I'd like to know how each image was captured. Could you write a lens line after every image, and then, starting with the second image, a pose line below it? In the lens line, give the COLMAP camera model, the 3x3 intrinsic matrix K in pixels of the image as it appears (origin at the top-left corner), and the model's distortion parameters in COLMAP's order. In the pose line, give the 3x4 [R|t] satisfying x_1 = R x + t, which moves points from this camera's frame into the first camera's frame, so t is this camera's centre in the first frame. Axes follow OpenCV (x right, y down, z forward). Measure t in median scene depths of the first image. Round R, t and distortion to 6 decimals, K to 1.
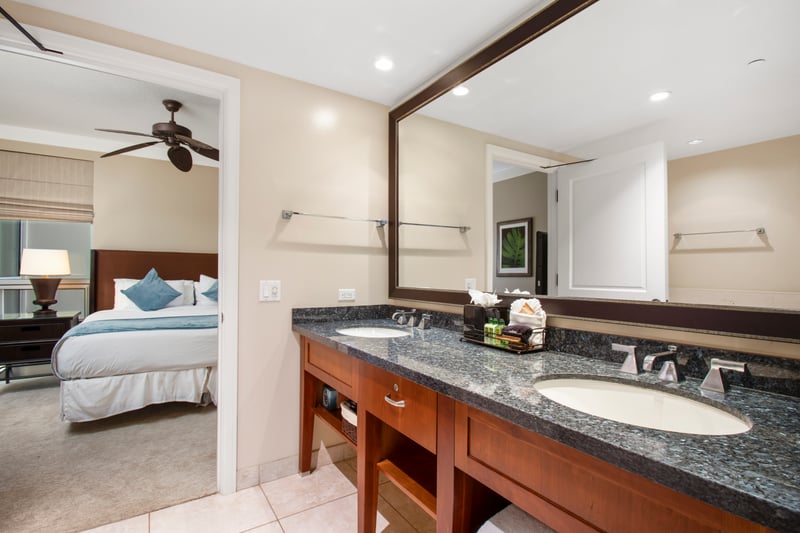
lens RADIAL K [[382.2, 0, 402.0], [0, 382.2, 271.6], [0, 0, 1]] dist [-0.000641, -0.000073]
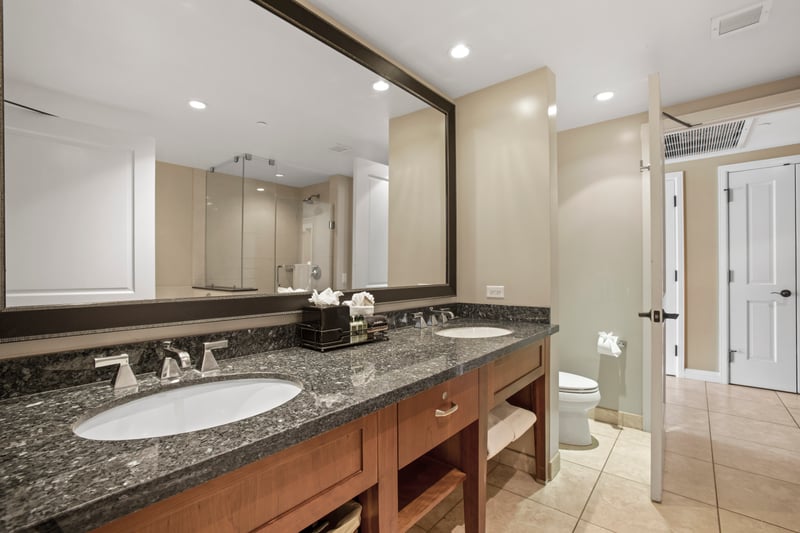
lens RADIAL K [[368.7, 0, 400.0], [0, 368.7, 266.5], [0, 0, 1]] dist [0.000241, 0.000045]
pose [[-0.280232, 0.013692, 0.959835, -0.462687], [0.000467, 0.999900, -0.014128, 0.003942], [-0.959932, -0.003510, -0.280210, 0.740080]]
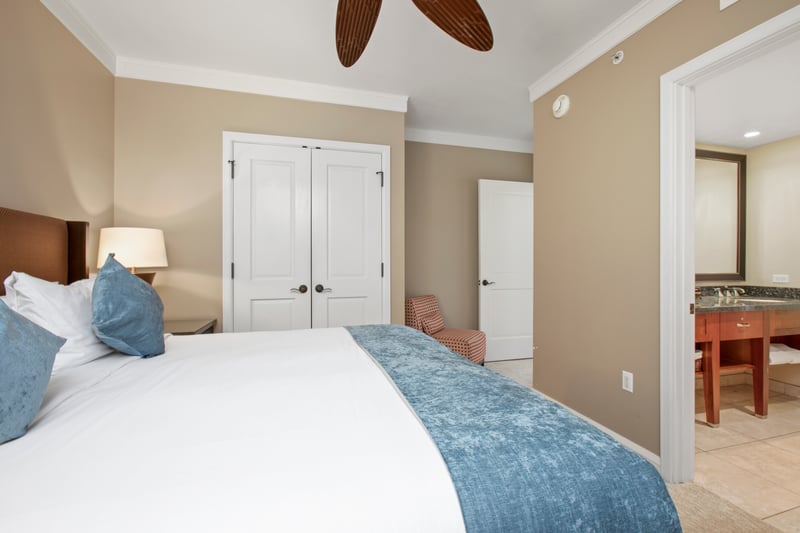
lens RADIAL K [[367.0, 0, 414.8], [0, 367.0, 264.2], [0, 0, 1]] dist [0.001956, -0.000022]
pose [[0.276087, 0.000773, 0.961132, -0.898972], [-0.005239, 0.999986, 0.000701, 0.005422], [-0.961118, -0.005228, 0.276087, 0.961994]]
